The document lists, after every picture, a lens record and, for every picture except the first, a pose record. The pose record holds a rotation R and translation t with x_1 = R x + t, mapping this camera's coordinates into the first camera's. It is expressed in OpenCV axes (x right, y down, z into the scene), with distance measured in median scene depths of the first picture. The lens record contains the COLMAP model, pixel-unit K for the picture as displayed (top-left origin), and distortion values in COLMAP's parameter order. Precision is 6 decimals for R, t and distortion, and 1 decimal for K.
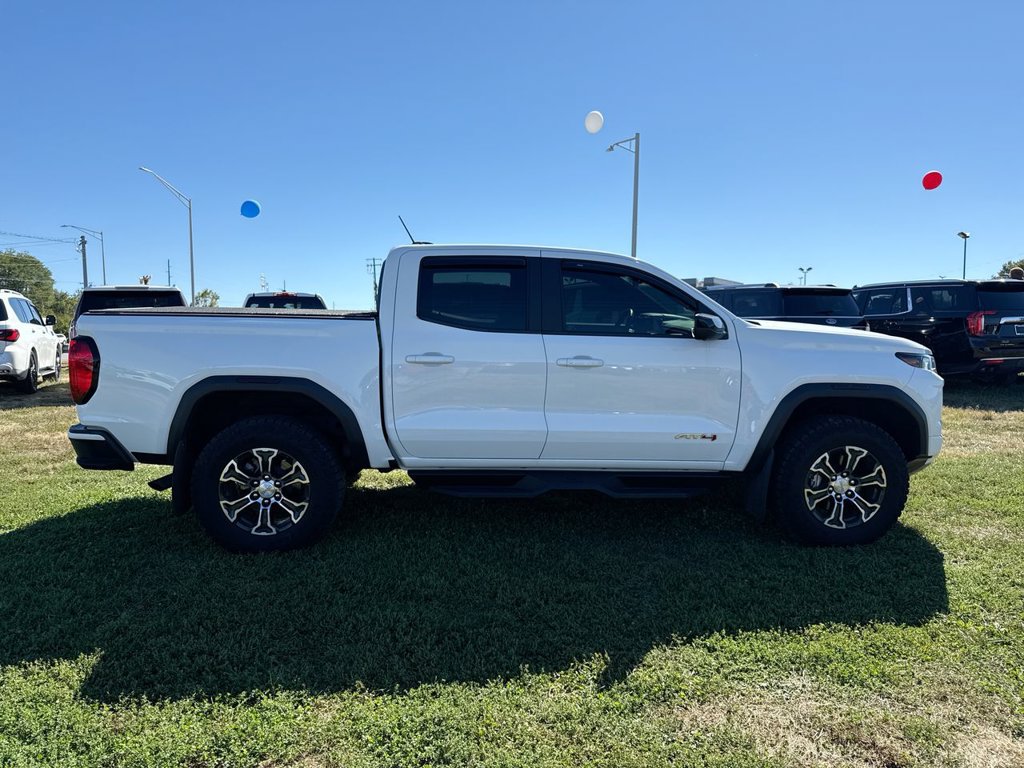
lens RADIAL K [[719.7, 0, 460.0], [0, 719.7, 380.1], [0, 0, 1]] dist [0.024741, -0.051132]
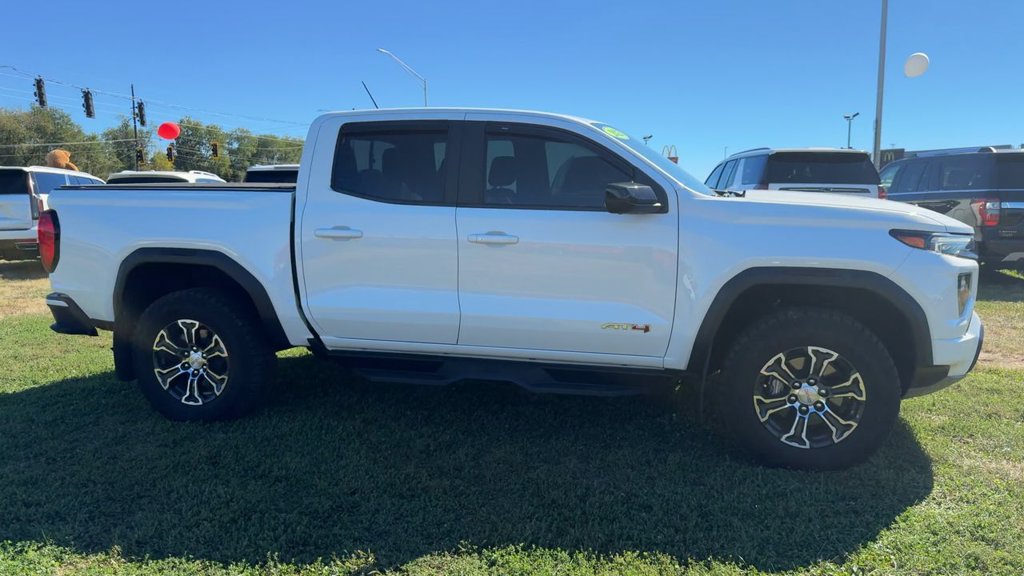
lens RADIAL K [[766.3, 0, 551.4], [0, 766.3, 310.5], [0, 0, 1]] dist [0.032555, -0.045627]
pose [[0.957874, 0.035385, -0.285000, 0.511133], [-0.019091, 0.998031, 0.059750, 0.006412], [0.286553, -0.051792, 0.956663, 0.106211]]
